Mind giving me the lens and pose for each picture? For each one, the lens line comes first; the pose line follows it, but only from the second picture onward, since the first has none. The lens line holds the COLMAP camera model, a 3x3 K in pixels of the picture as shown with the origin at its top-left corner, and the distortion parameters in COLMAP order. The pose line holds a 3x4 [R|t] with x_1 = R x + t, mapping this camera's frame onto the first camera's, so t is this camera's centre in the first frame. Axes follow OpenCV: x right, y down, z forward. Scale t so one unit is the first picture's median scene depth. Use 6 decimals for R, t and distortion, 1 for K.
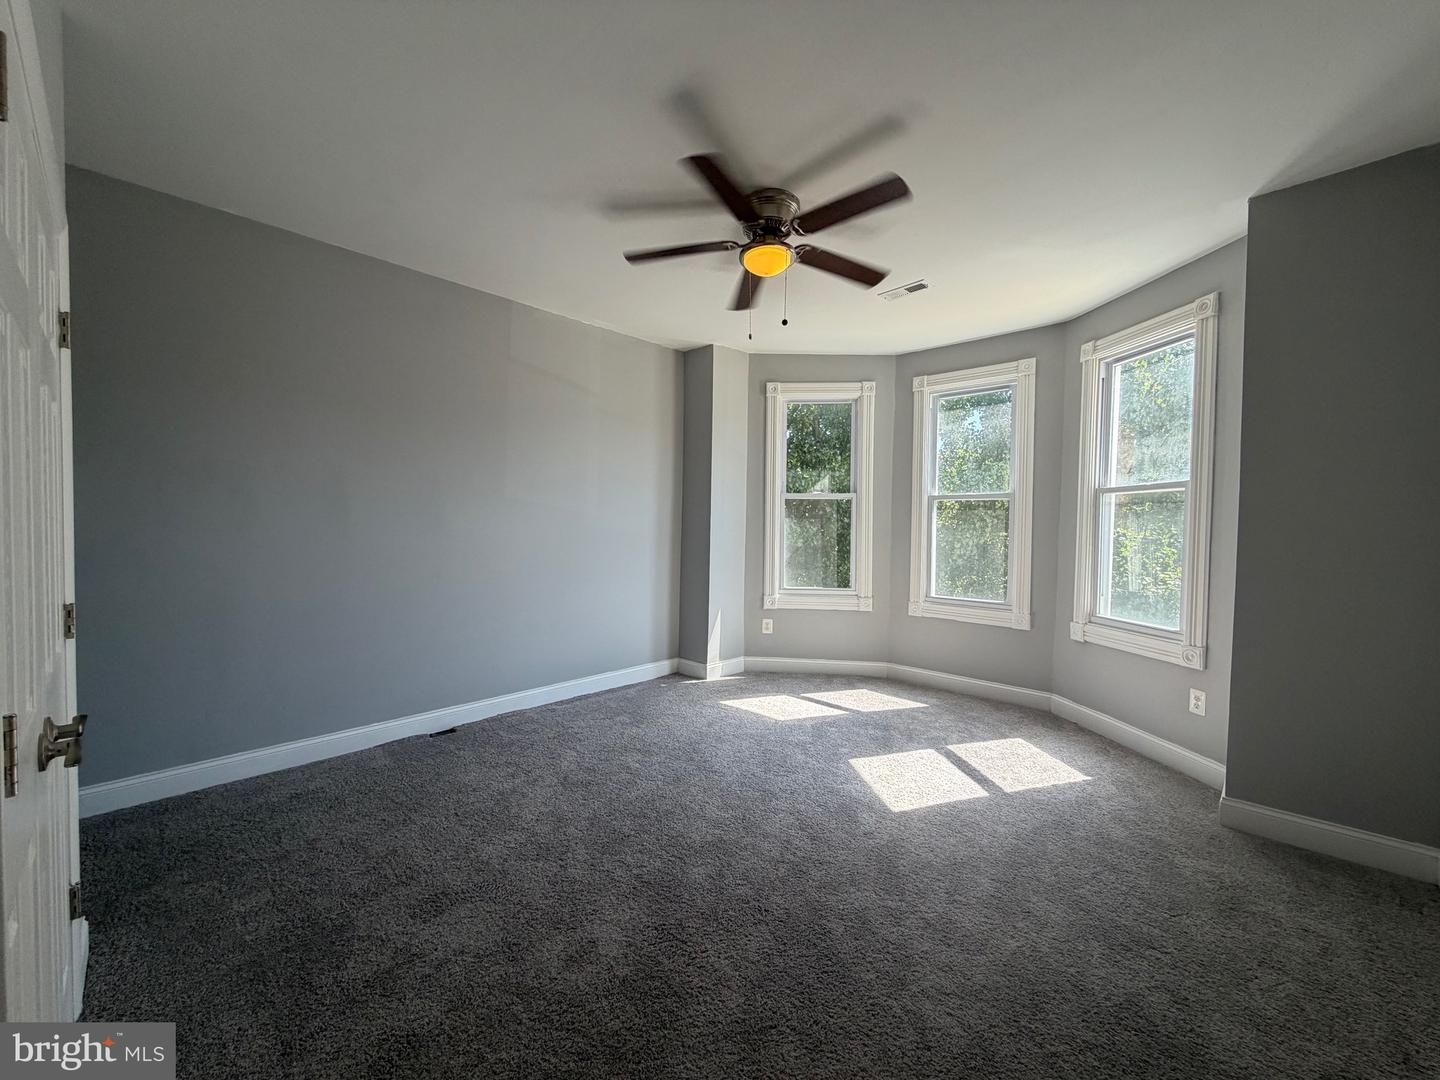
lens RADIAL K [[573.7, 0, 722.2], [0, 573.7, 539.0], [0, 0, 1]] dist [-0.000917, 0.000577]
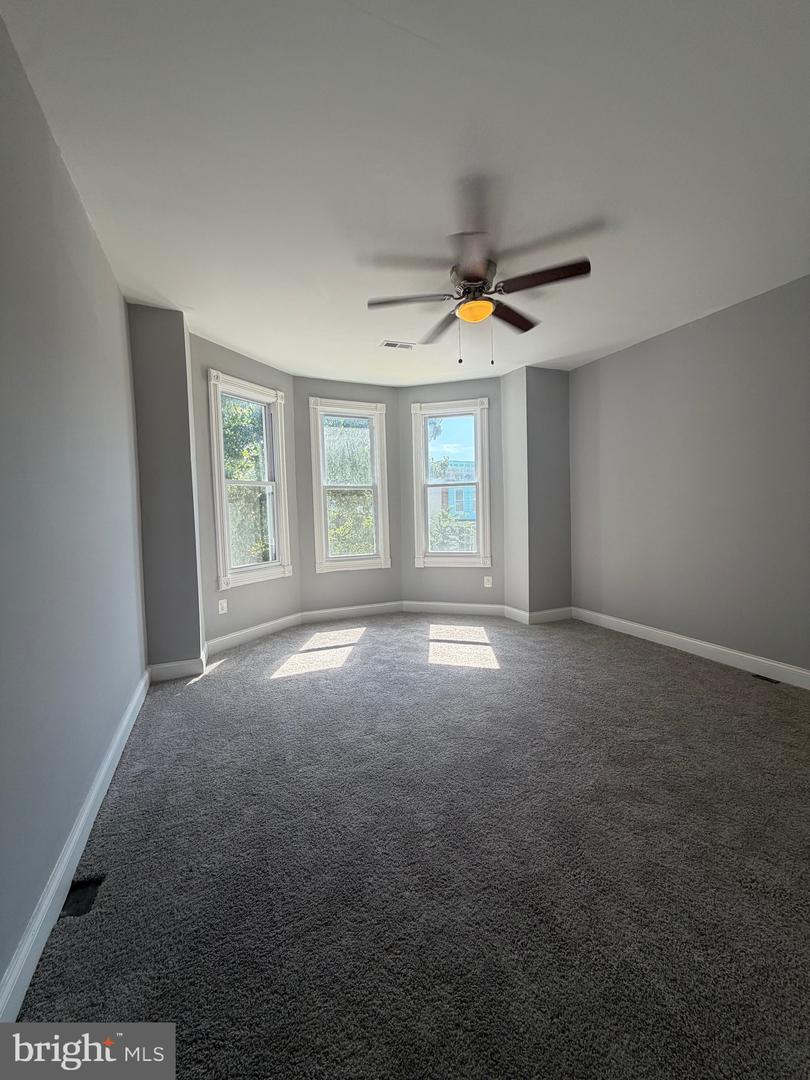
lens RADIAL K [[430.3, 0, 407.9], [0, 430.3, 540.1], [0, 0, 1]] dist [-0.000917, 0.000577]
pose [[0.390570, -0.088396, 0.916320, -0.577213], [0.046560, 0.996002, 0.076237, -0.015229], [-0.919395, 0.012888, 0.393124, 0.437227]]
